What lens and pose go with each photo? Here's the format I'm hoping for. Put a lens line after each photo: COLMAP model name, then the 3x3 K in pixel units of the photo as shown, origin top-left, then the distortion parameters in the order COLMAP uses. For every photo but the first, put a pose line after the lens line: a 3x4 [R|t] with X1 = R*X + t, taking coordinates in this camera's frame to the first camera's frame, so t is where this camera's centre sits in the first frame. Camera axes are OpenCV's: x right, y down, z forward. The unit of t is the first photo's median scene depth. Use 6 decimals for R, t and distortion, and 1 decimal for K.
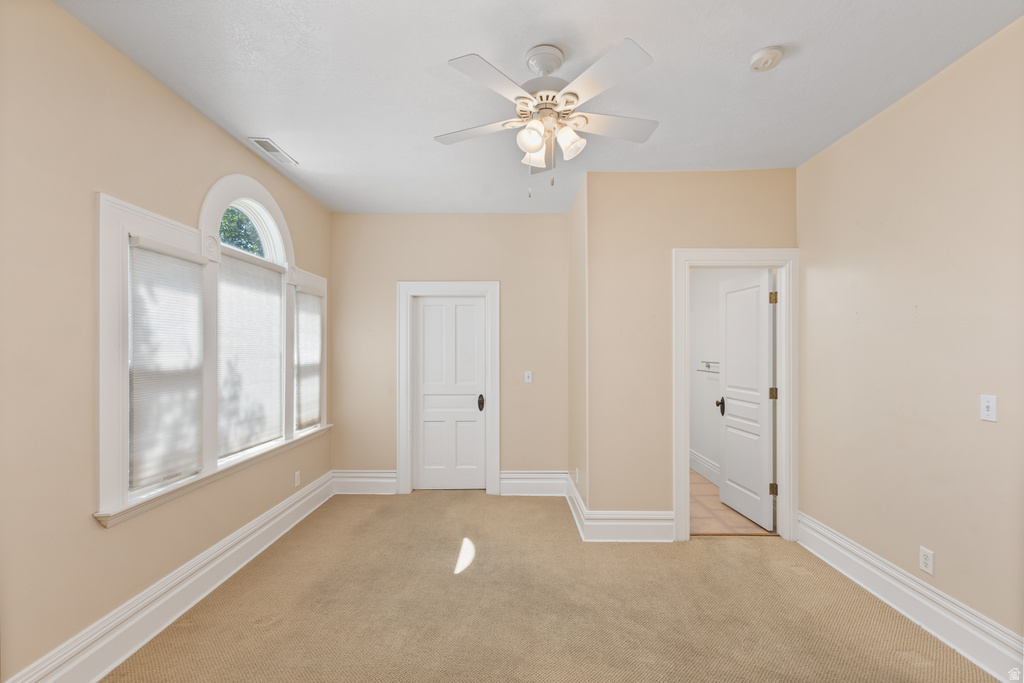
lens RADIAL K [[451.4, 0, 510.2], [0, 451.4, 348.9], [0, 0, 1]] dist [0.000512, -0.000172]
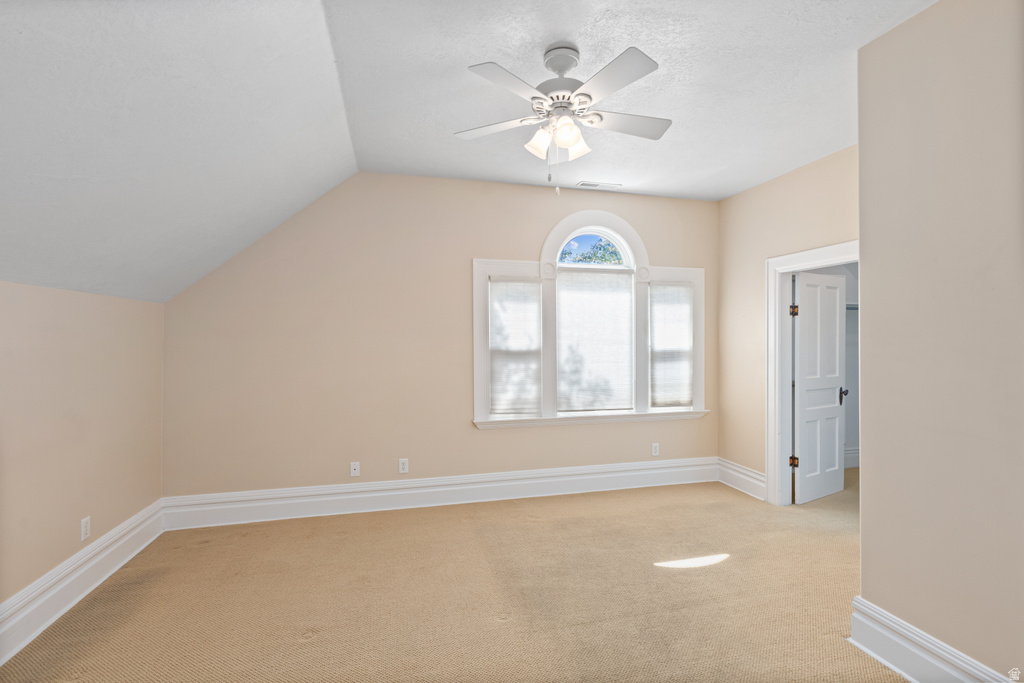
lens RADIAL K [[480.0, 0, 512.0], [0, 480.0, 341.5], [0, 0, 1]] dist [0.001293, -0.000079]
pose [[0.247450, 0.009632, -0.968853, 0.814830], [0.004615, 0.999928, 0.011120, -0.004323], [0.968890, -0.007223, 0.247387, 0.443095]]
